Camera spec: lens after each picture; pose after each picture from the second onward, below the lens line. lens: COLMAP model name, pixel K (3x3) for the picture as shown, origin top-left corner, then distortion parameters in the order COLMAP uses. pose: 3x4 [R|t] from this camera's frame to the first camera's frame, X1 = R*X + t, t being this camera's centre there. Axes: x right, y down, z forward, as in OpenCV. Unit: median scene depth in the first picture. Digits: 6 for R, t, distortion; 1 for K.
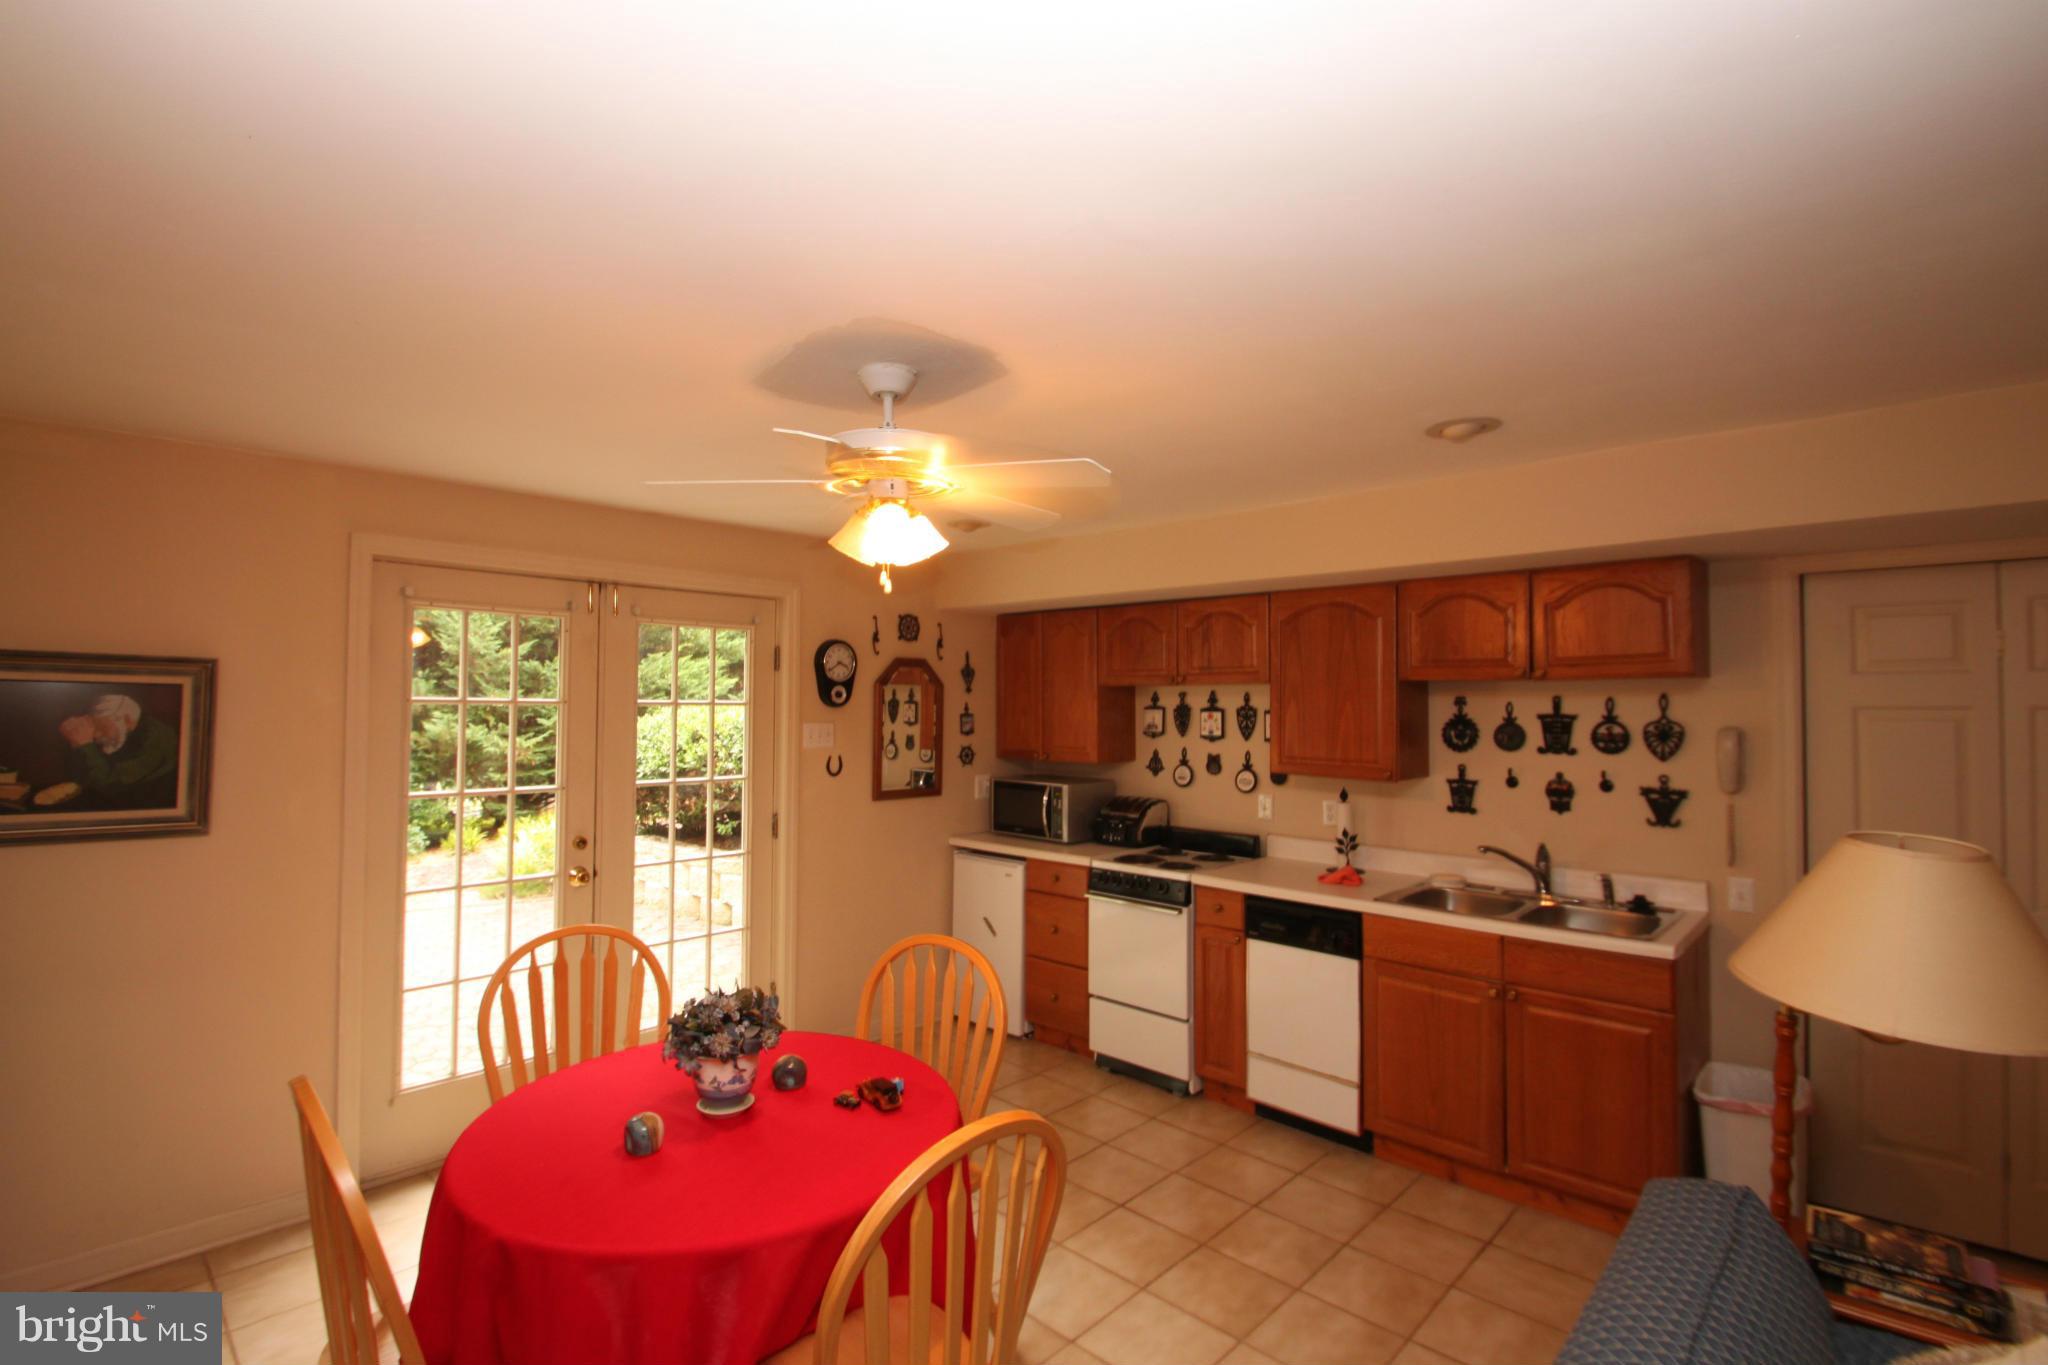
lens RADIAL K [[935.5, 0, 1024.0], [0, 935.5, 682.5], [0, 0, 1]] dist [0.002134, 0.000158]
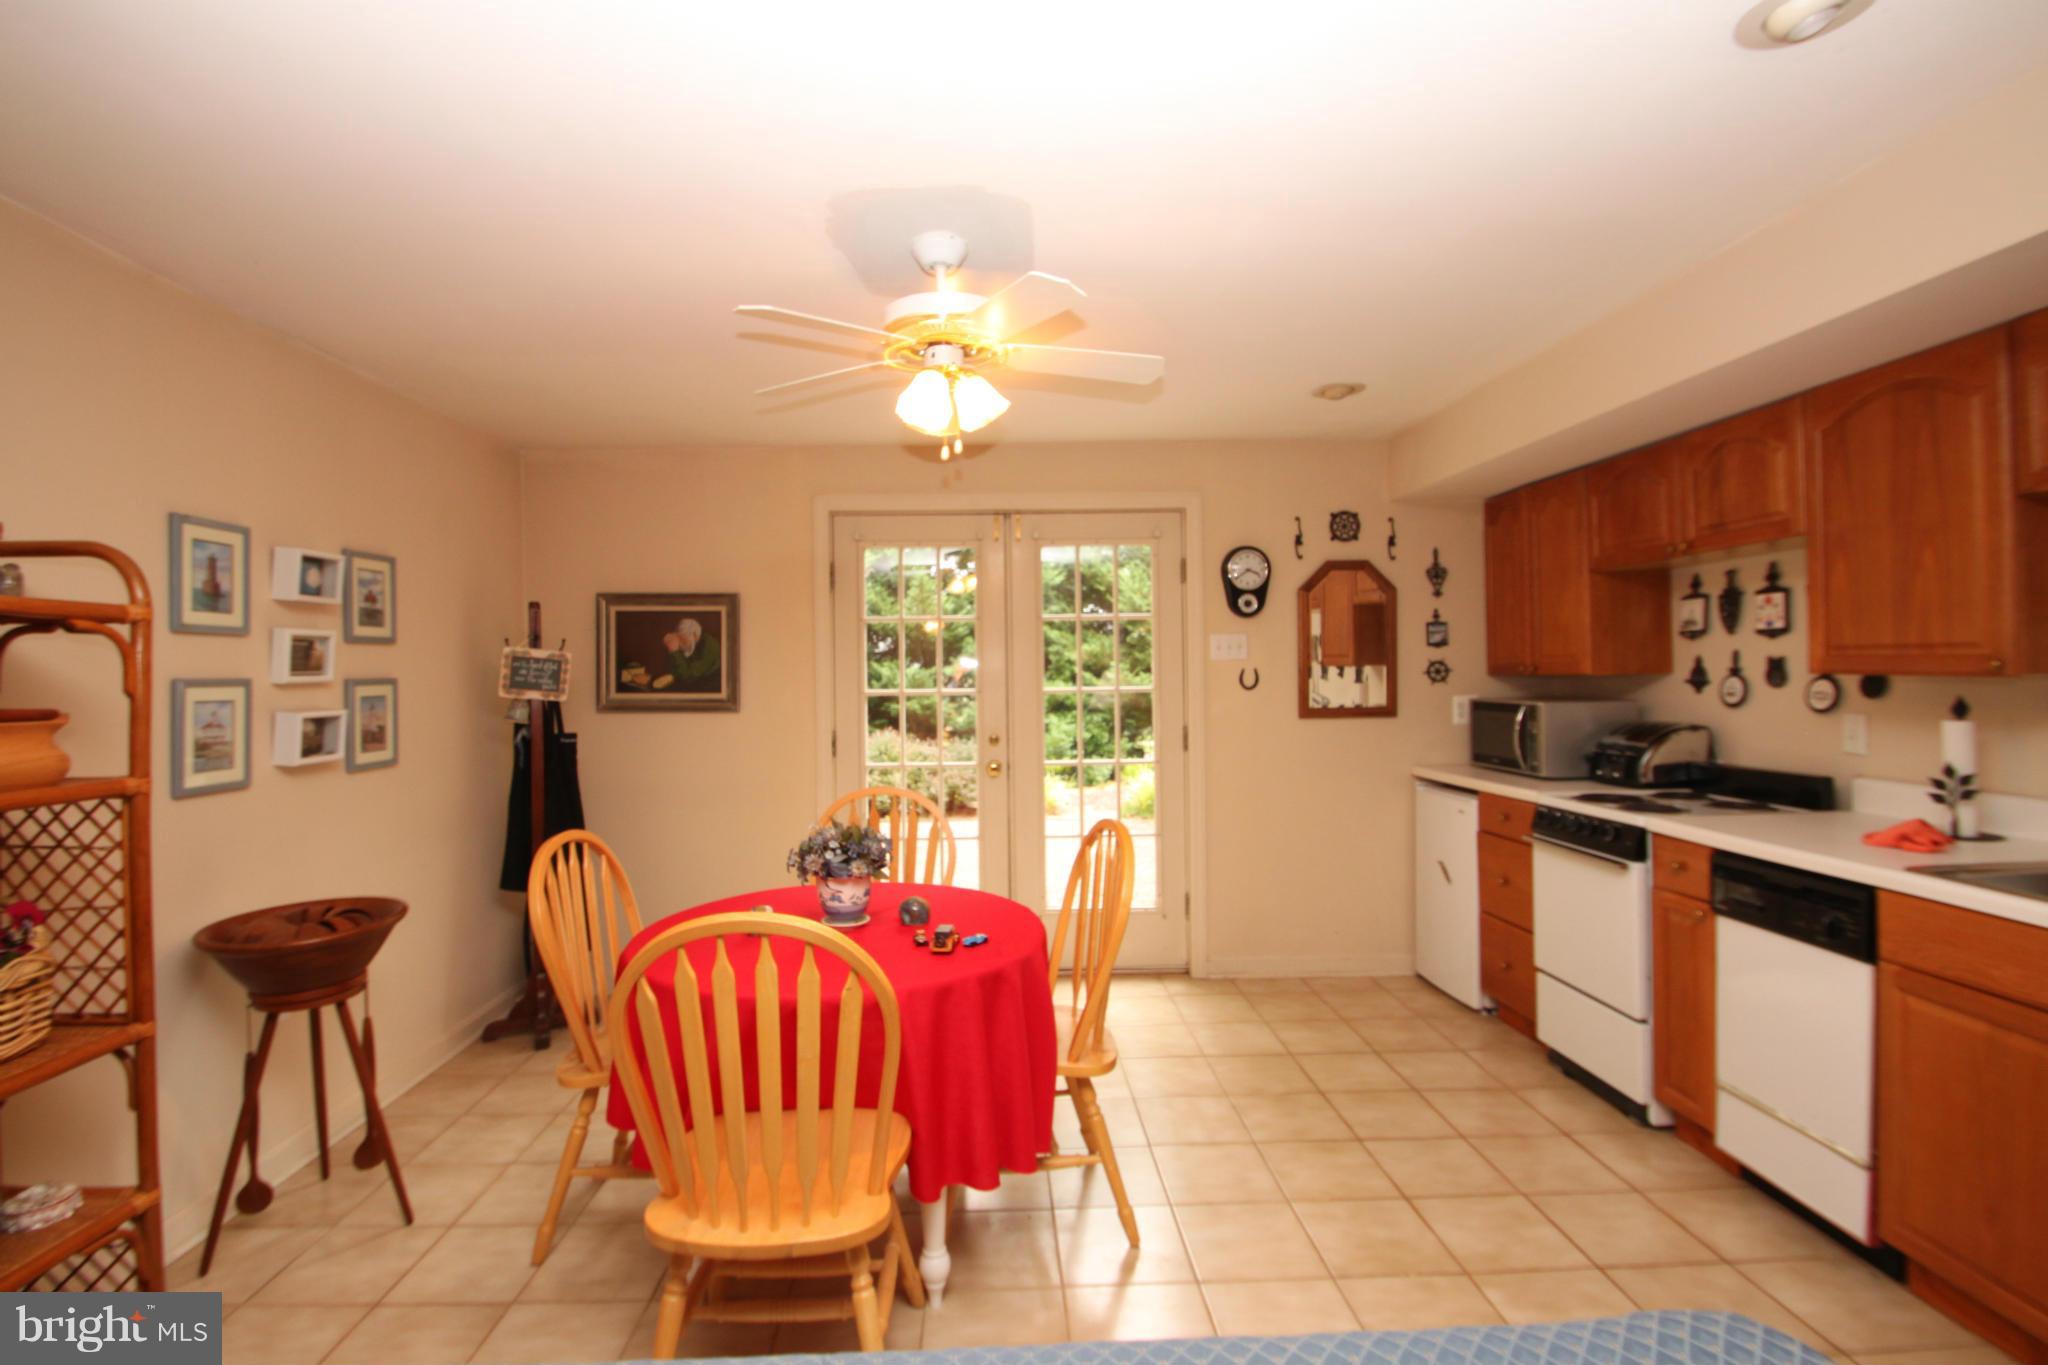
lens RADIAL K [[953.7, 0, 1024.0], [0, 953.7, 682.5], [0, 0, 1]] dist [0.003571, -0.012673]
pose [[0.715494, -0.013886, -0.698481, 0.311675], [0.040616, 0.998938, 0.021746, 0.062172], [0.697437, -0.043929, 0.715298, 0.147683]]
